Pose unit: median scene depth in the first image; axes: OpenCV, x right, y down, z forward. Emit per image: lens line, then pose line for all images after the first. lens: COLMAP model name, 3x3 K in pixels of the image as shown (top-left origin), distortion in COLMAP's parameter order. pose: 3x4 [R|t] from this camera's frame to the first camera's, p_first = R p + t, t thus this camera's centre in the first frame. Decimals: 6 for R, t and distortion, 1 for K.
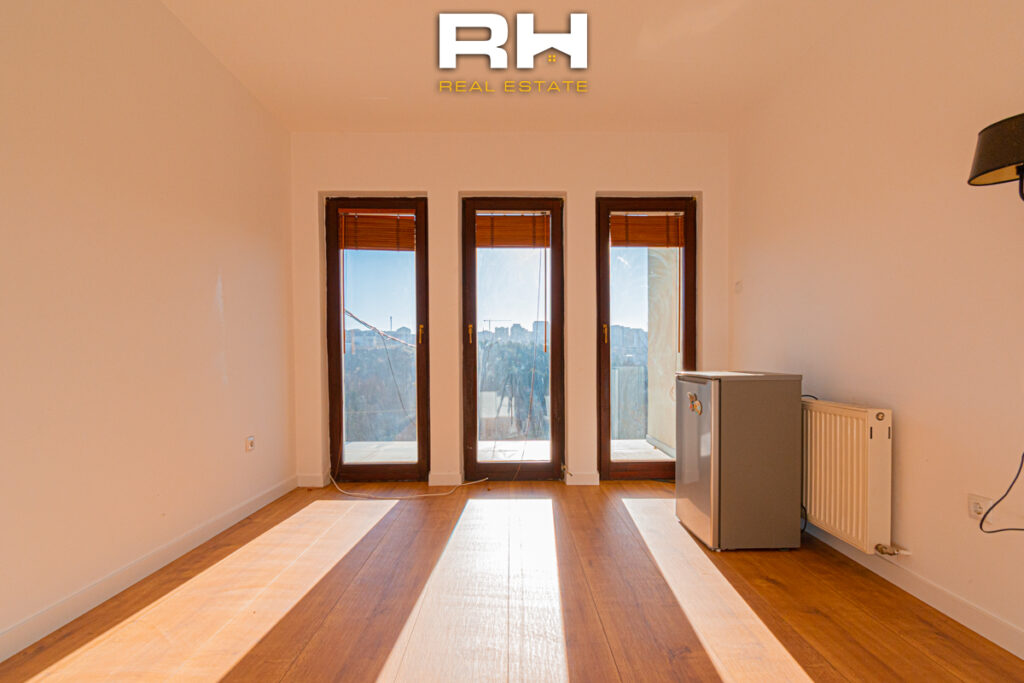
lens RADIAL K [[469.7, 0, 512.0], [0, 469.7, 341.5], [0, 0, 1]] dist [-0.003610, -0.000375]
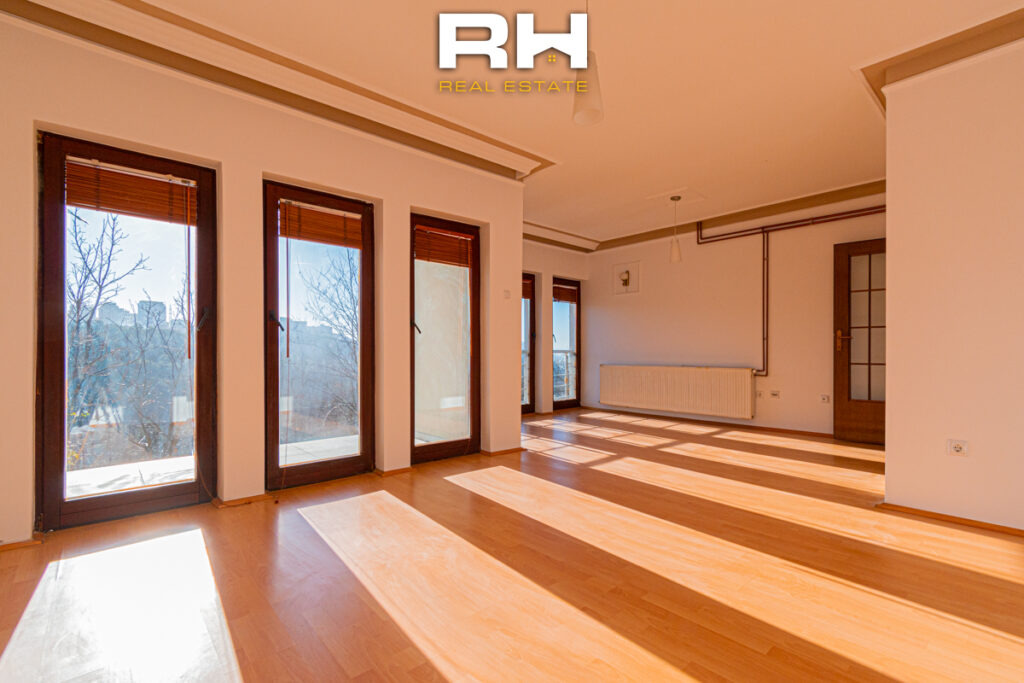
lens RADIAL K [[469.7, 0, 512.0], [0, 469.7, 341.5], [0, 0, 1]] dist [-0.003610, -0.000375]
pose [[0.756517, 0.016730, 0.653760, -0.115451], [-0.018927, 0.999814, -0.003685, 0.000297], [-0.653700, -0.009586, 0.756693, -0.001322]]
